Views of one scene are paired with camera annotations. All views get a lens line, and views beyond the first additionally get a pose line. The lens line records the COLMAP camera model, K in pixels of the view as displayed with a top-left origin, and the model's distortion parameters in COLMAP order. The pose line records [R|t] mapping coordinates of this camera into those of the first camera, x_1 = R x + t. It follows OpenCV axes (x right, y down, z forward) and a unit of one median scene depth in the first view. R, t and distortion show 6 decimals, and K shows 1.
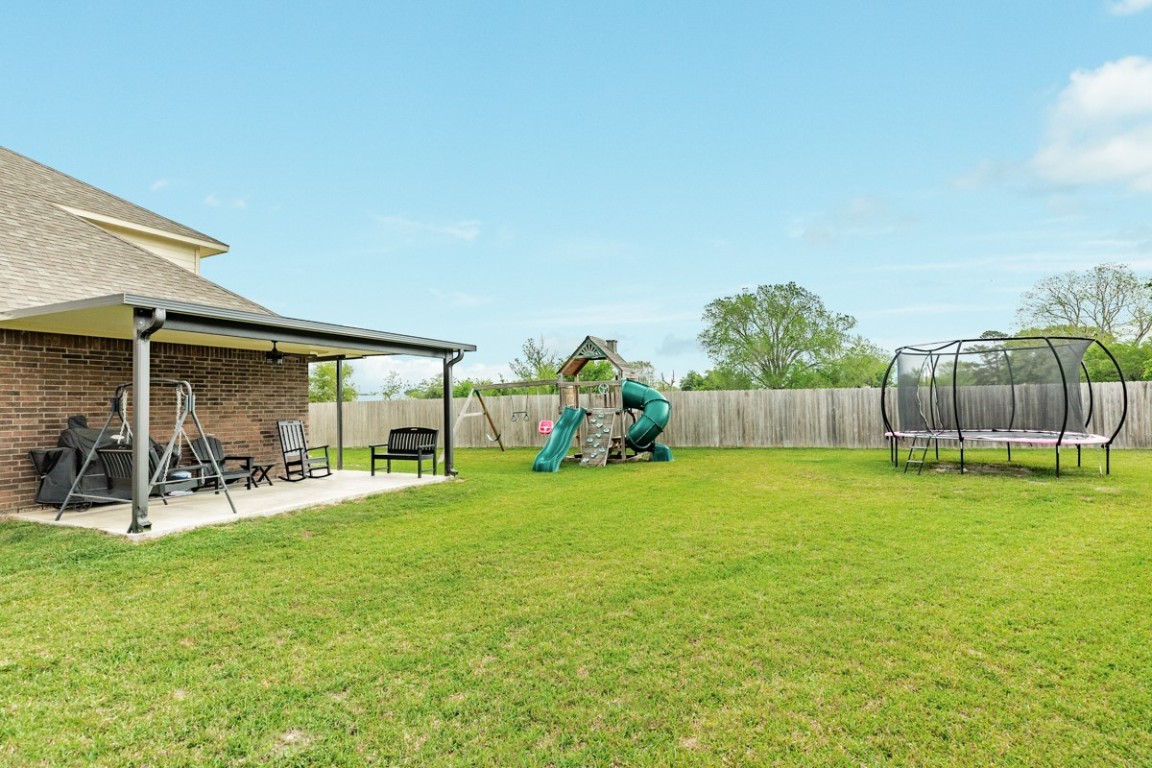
lens RADIAL K [[551.2, 0, 570.9], [0, 551.2, 392.5], [0, 0, 1]] dist [-0.000295, -0.000347]
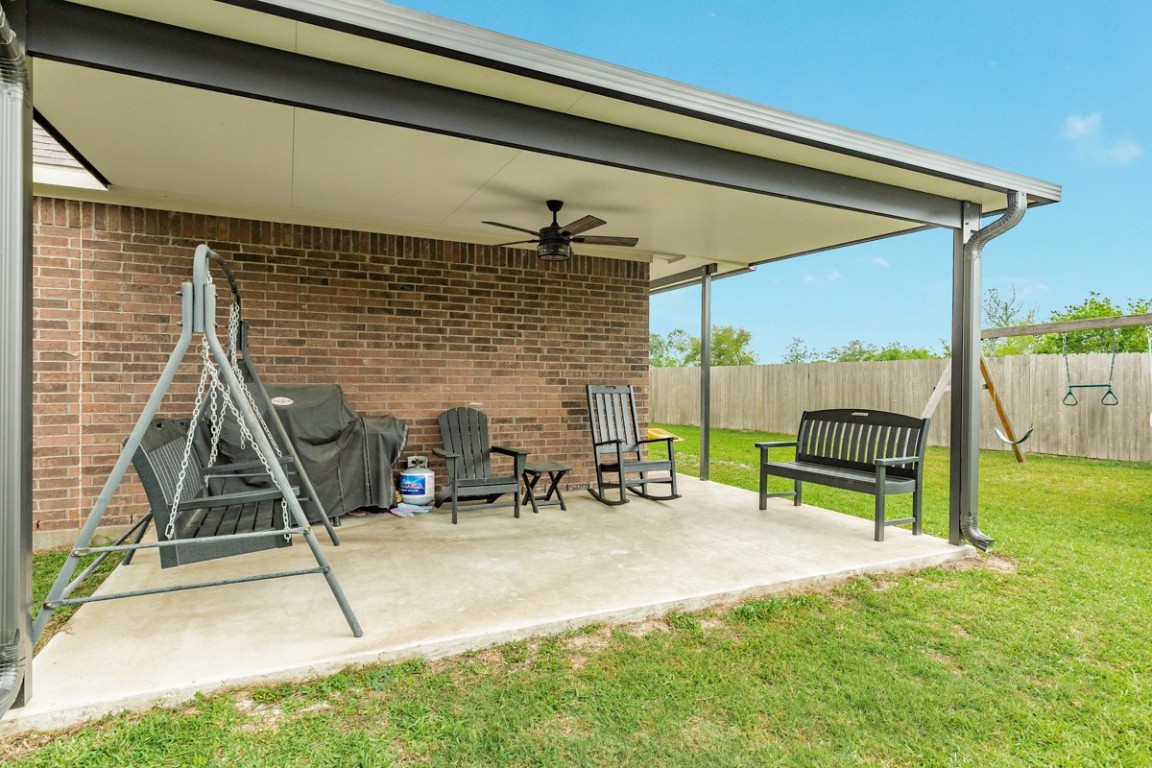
lens RADIAL K [[613.5, 0, 570.6], [0, 613.5, 386.7], [0, 0, 1]] dist [-0.001729, -0.000920]
pose [[0.787448, 0.031206, -0.615591, -0.186571], [-0.007817, 0.999143, 0.040650, 0.031344], [0.616332, -0.027198, 0.787017, 0.538971]]
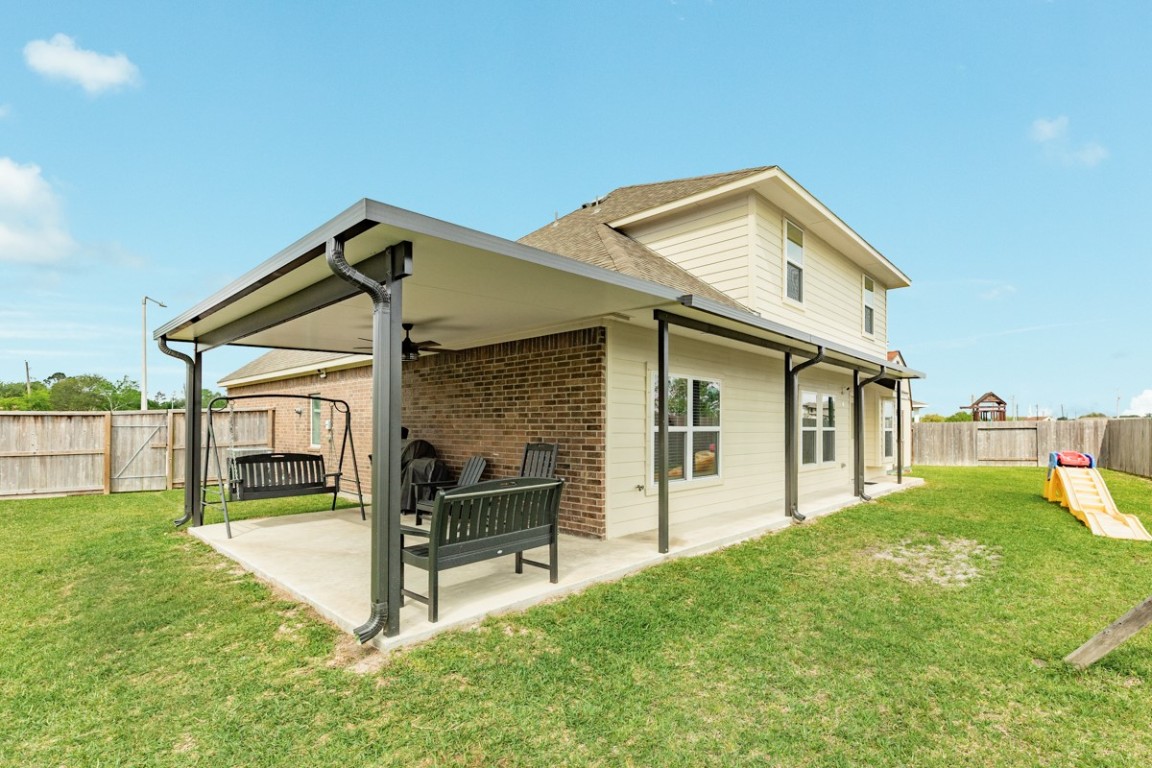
lens RADIAL K [[551.2, 0, 581.7], [0, 551.2, 406.7], [0, 0, 1]] dist [-0.000295, -0.000347]
pose [[-0.300457, -0.011801, -0.953722, 0.067426], [0.030752, 0.999284, -0.022053, 0.027003], [0.953299, -0.035955, -0.299879, 1.283000]]
